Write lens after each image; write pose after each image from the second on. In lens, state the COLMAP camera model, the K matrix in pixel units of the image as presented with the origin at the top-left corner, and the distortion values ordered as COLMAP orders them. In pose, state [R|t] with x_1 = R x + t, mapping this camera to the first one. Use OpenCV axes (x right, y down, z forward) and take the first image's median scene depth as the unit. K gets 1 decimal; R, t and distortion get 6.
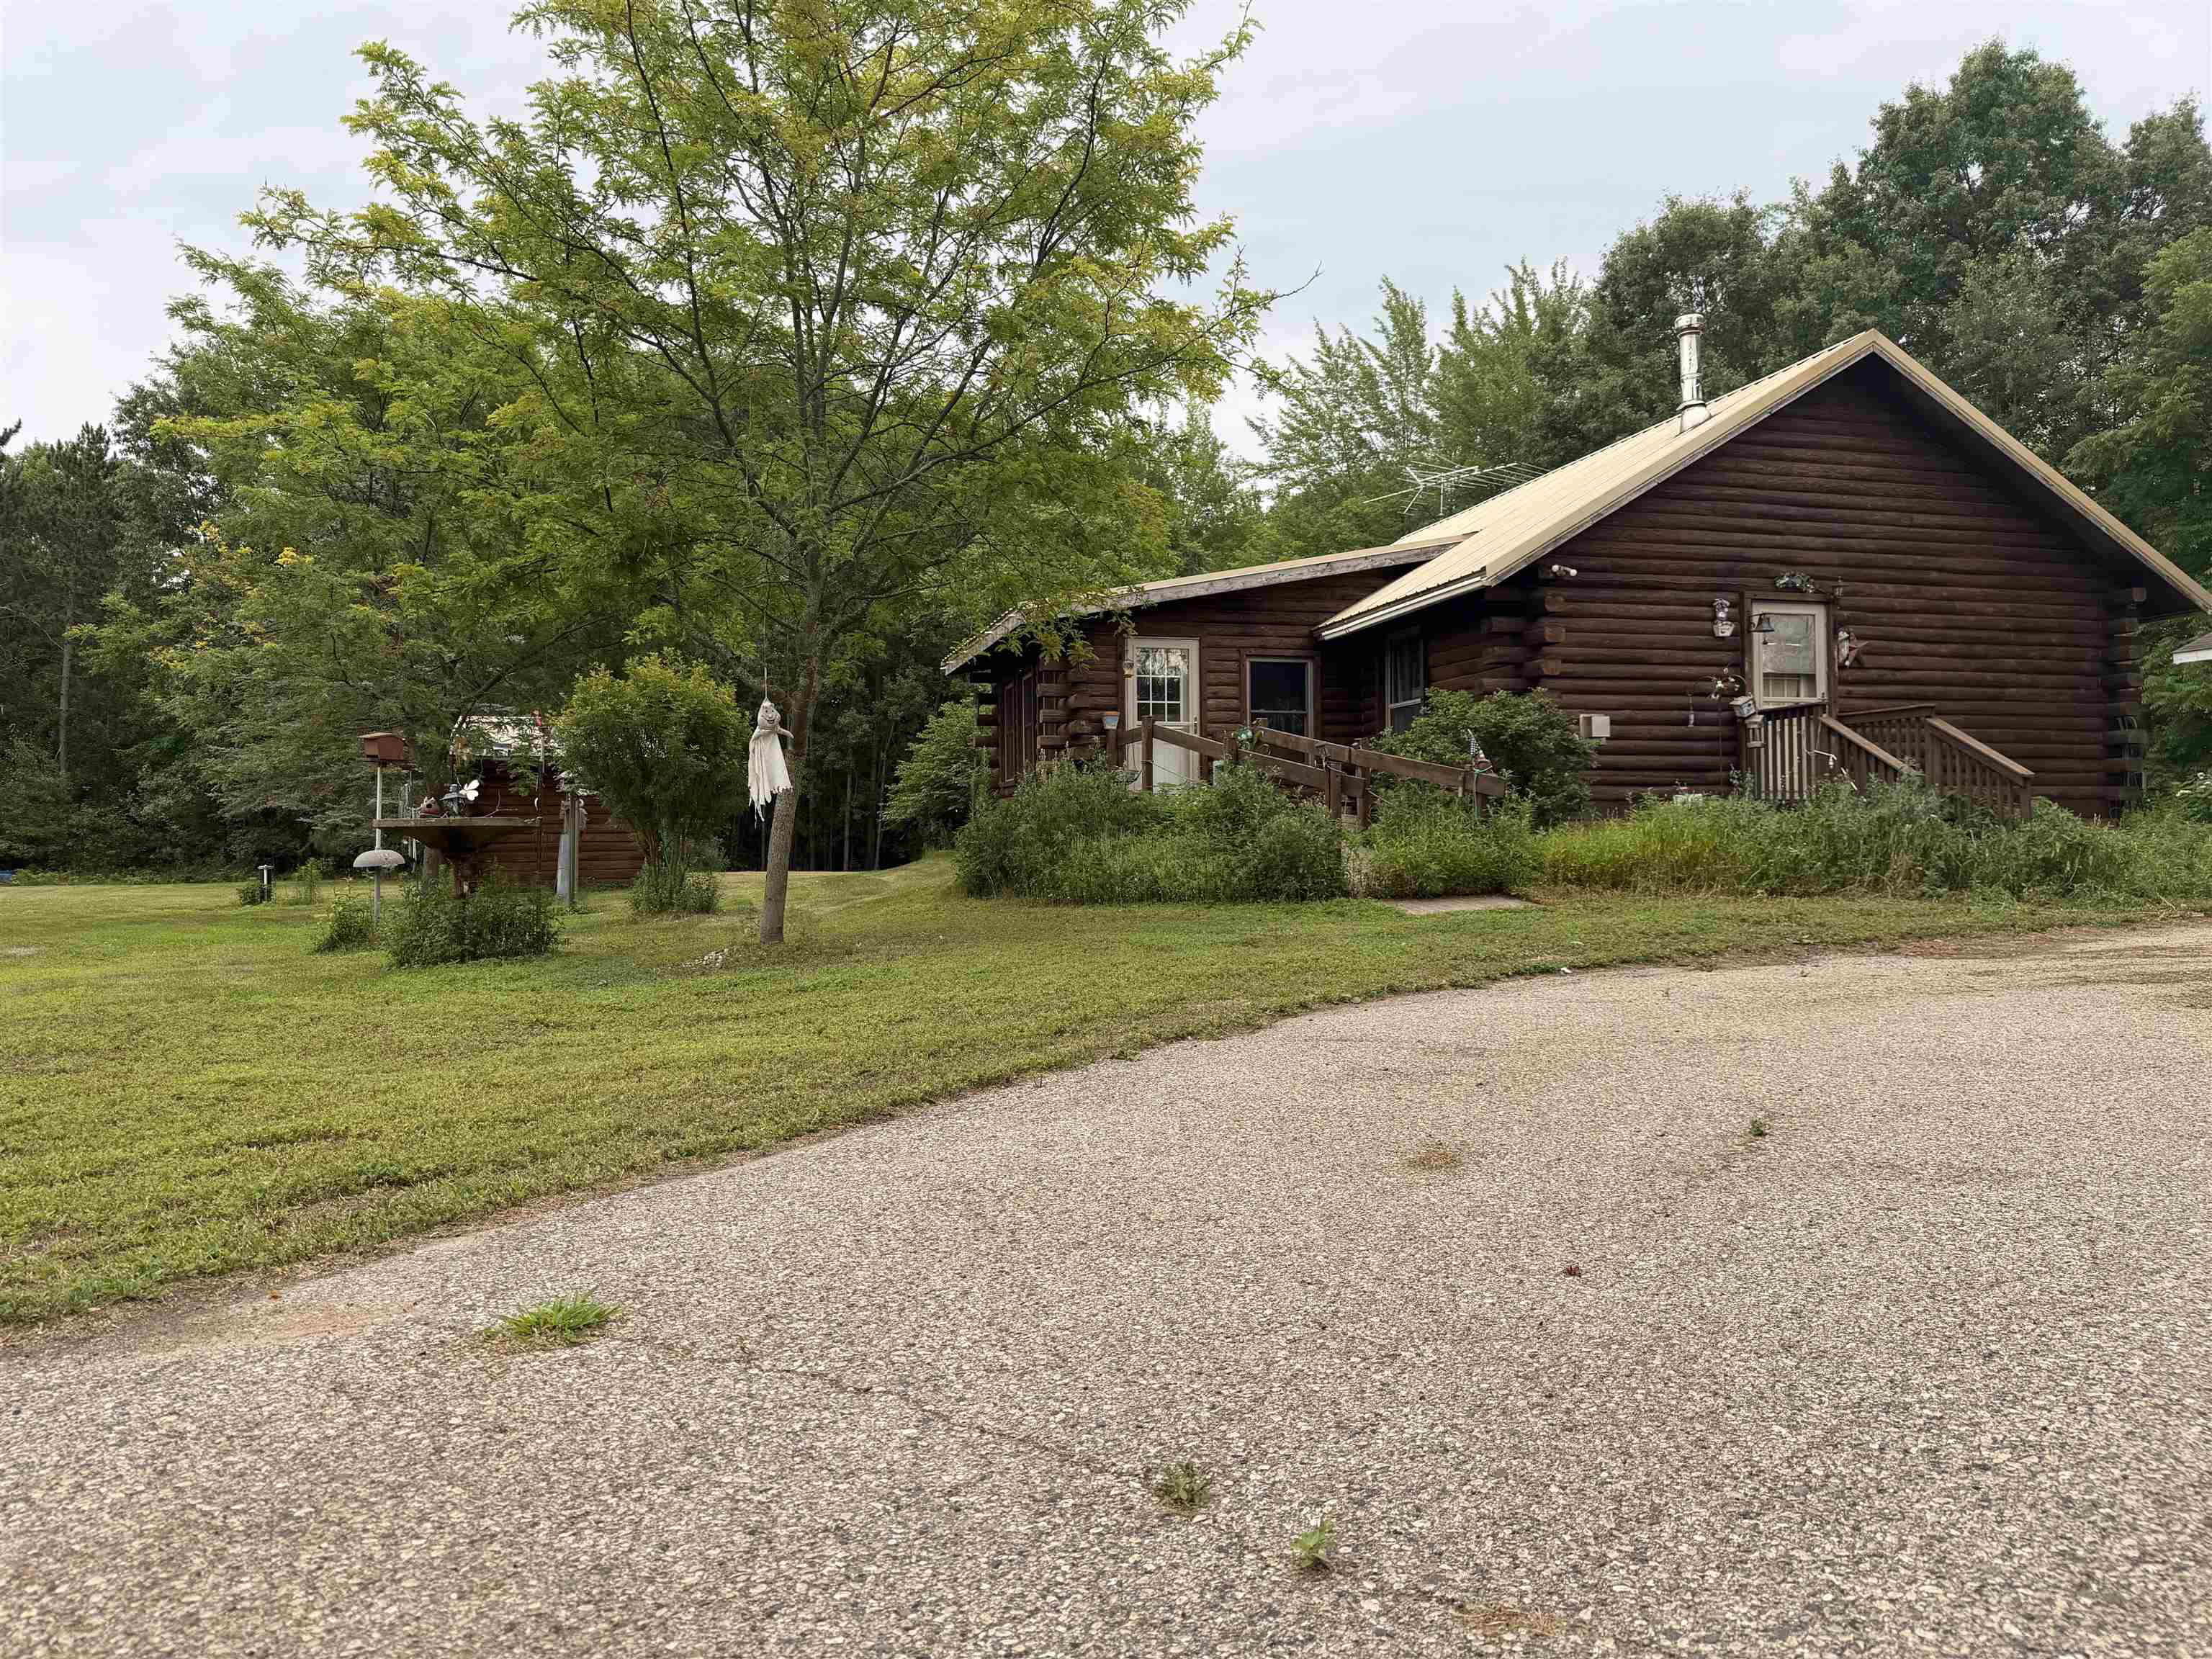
lens RADIAL K [[1557.1, 0, 1106.0], [0, 1557.1, 829.5], [0, 0, 1]] dist [-0.007145, -0.001140]
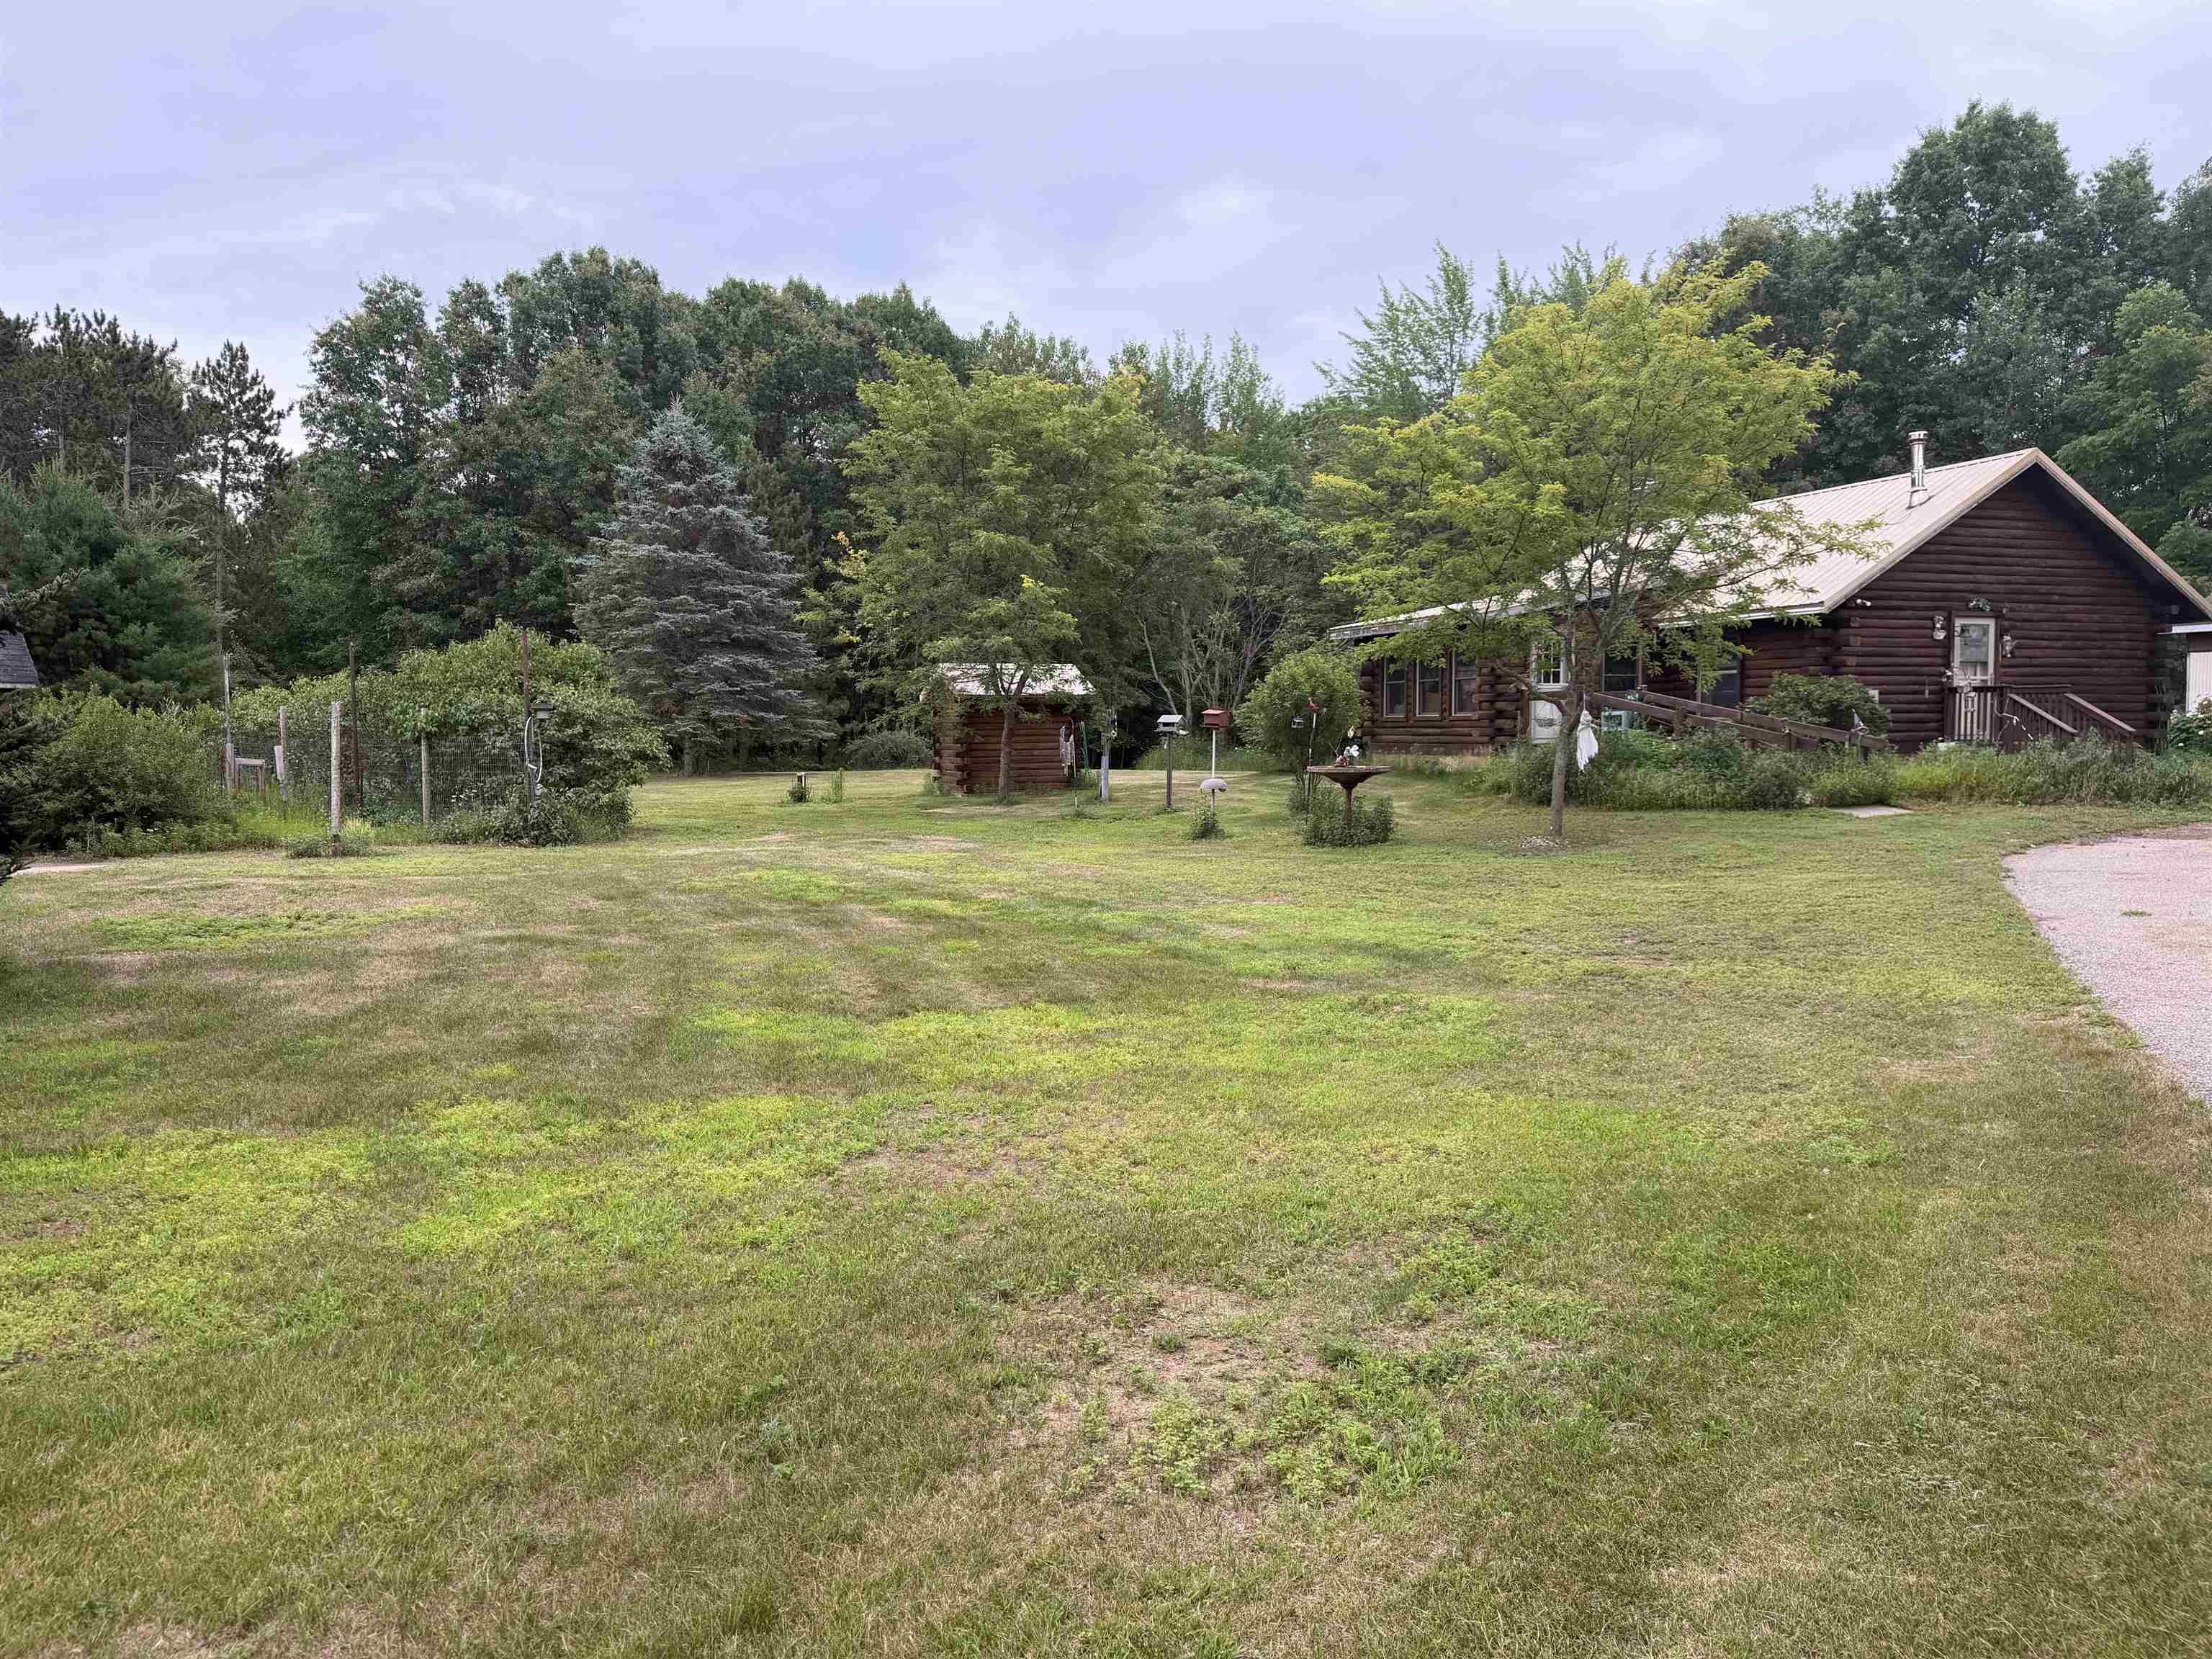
lens RADIAL K [[1577.0, 0, 1106.0], [0, 1577.0, 829.5], [0, 0, 1]] dist [0.001370, -0.003438]
pose [[0.995973, -0.005632, 0.089476, -0.592516], [-0.001292, 0.997020, 0.077131, -0.051108], [-0.089644, -0.076936, 0.992998, -0.544731]]
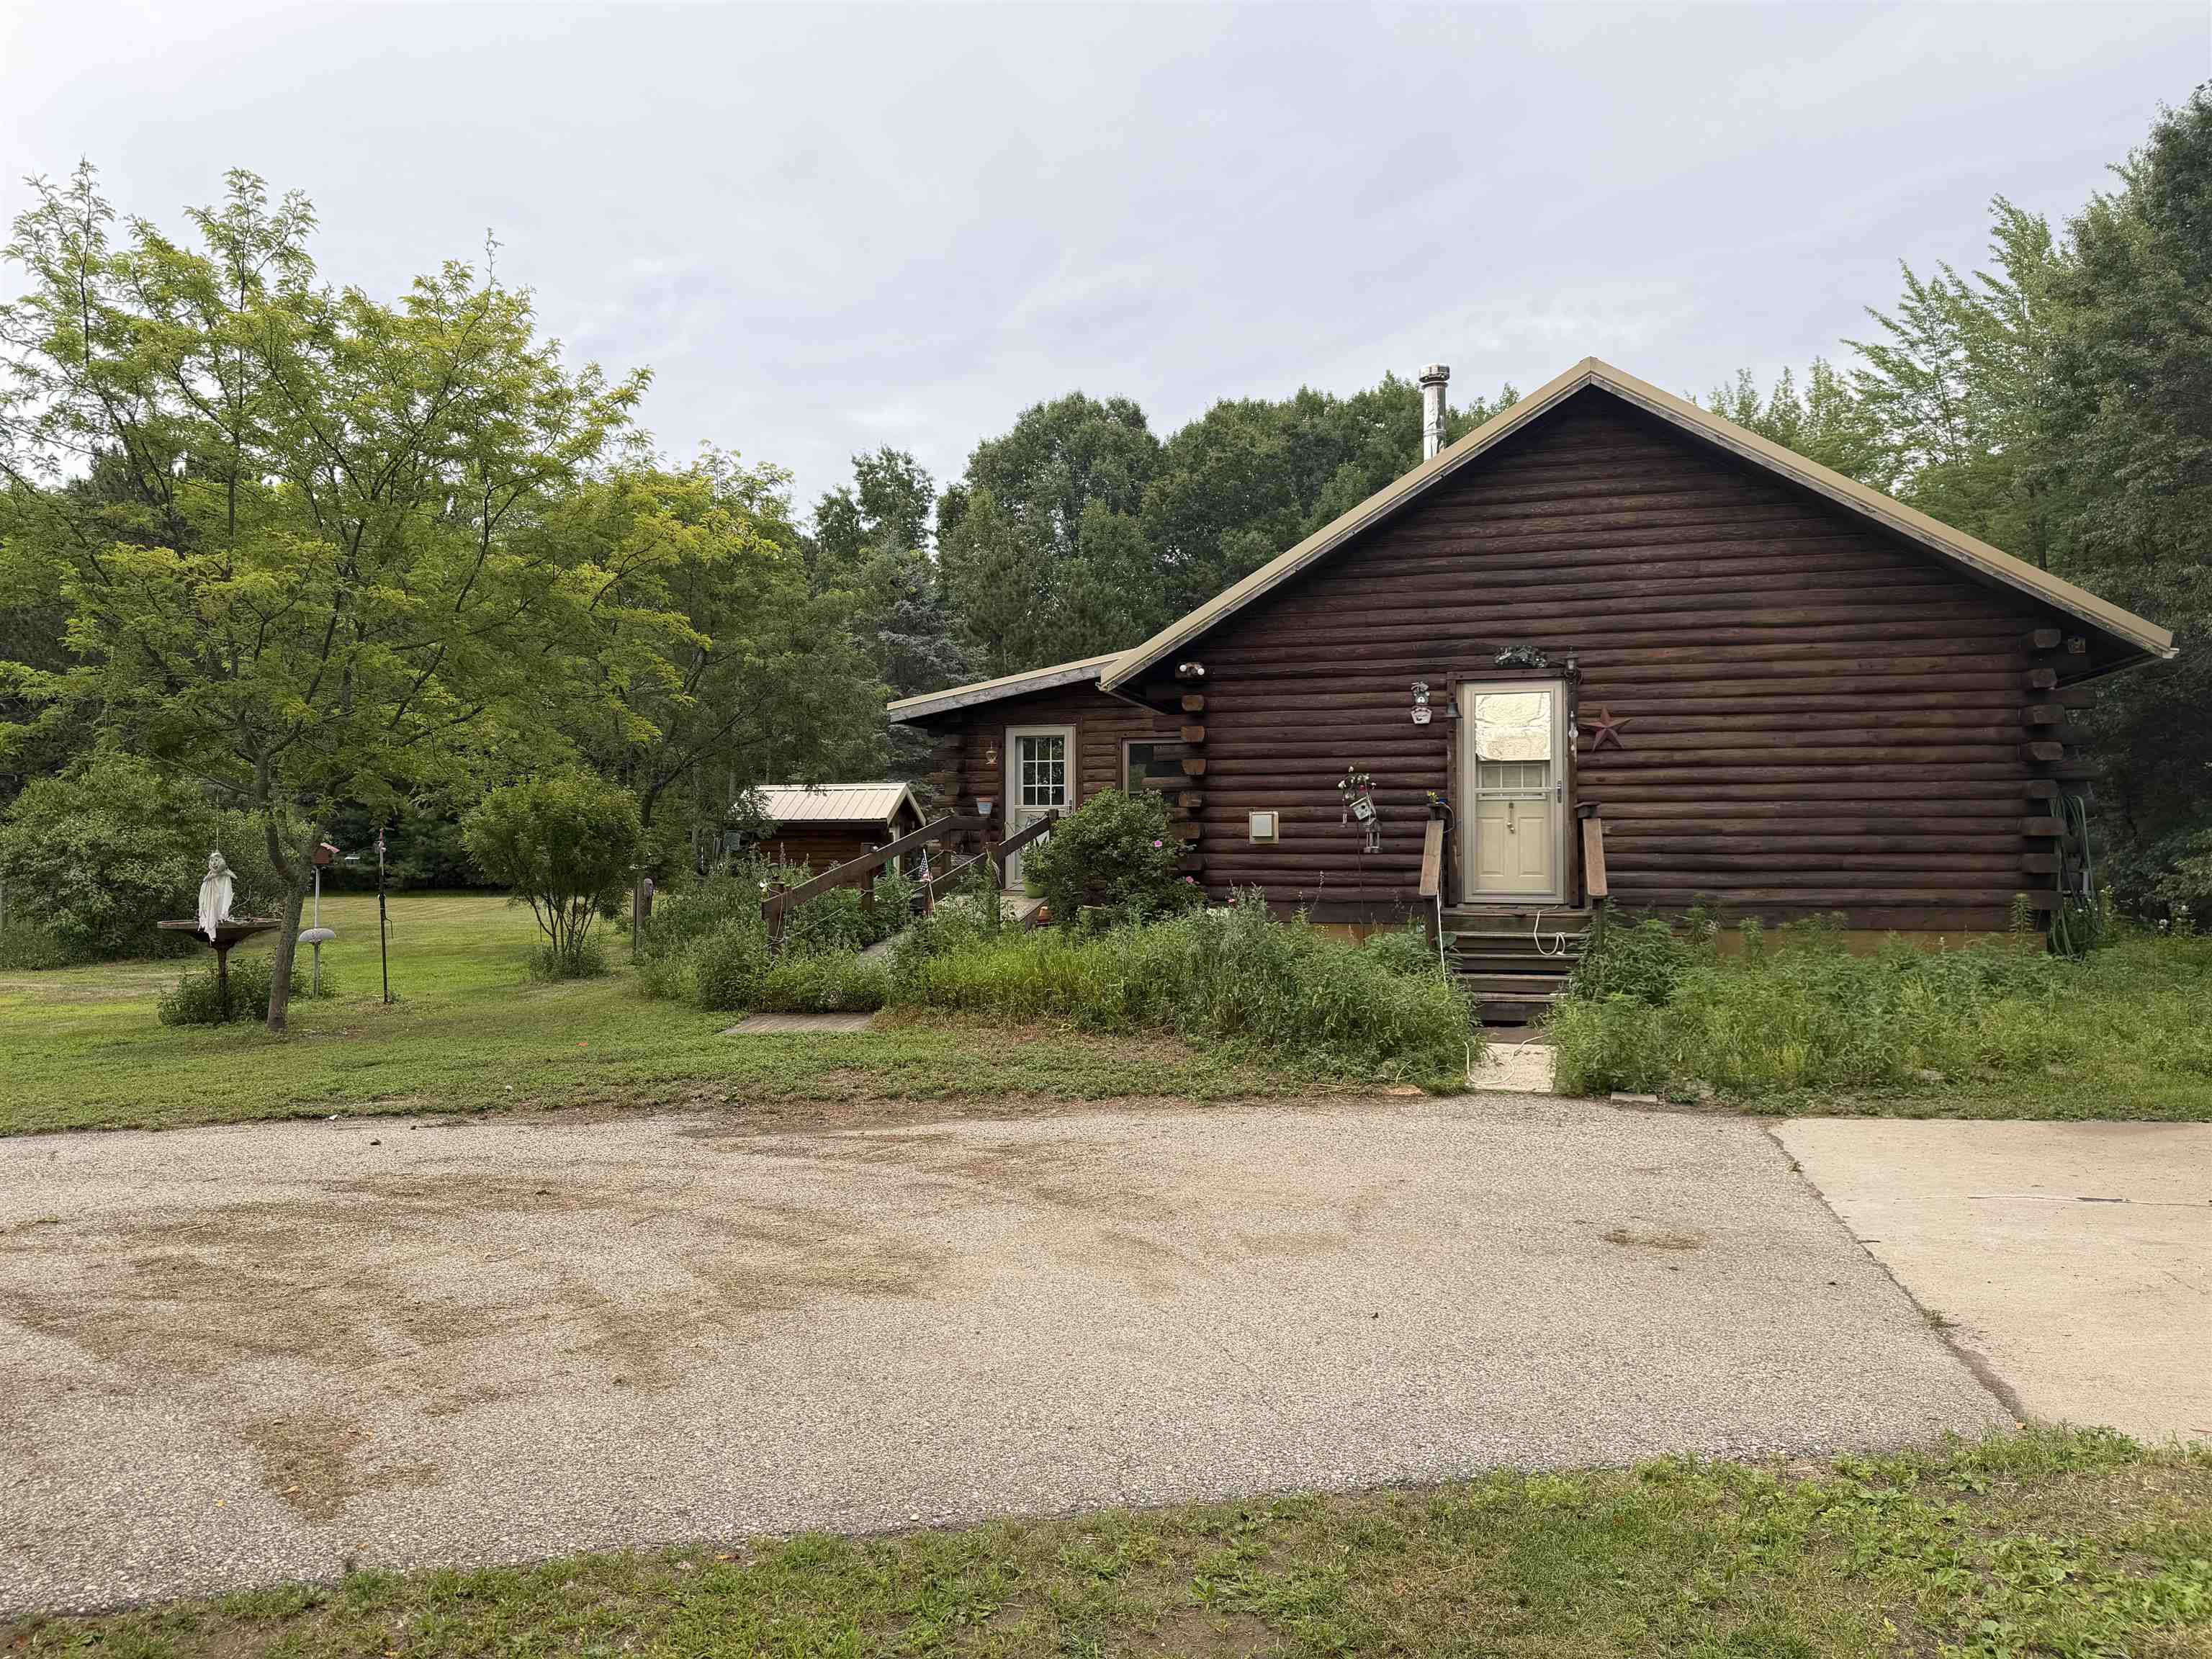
lens RADIAL K [[1510.4, 0, 1106.0], [0, 1510.4, 829.5], [0, 0, 1]] dist [0.005883, -0.000340]
pose [[0.854428, 0.005712, -0.519539, 0.678621], [0.000560, 0.999929, 0.011915, -0.070717], [0.519570, -0.010472, 0.854364, 0.144637]]
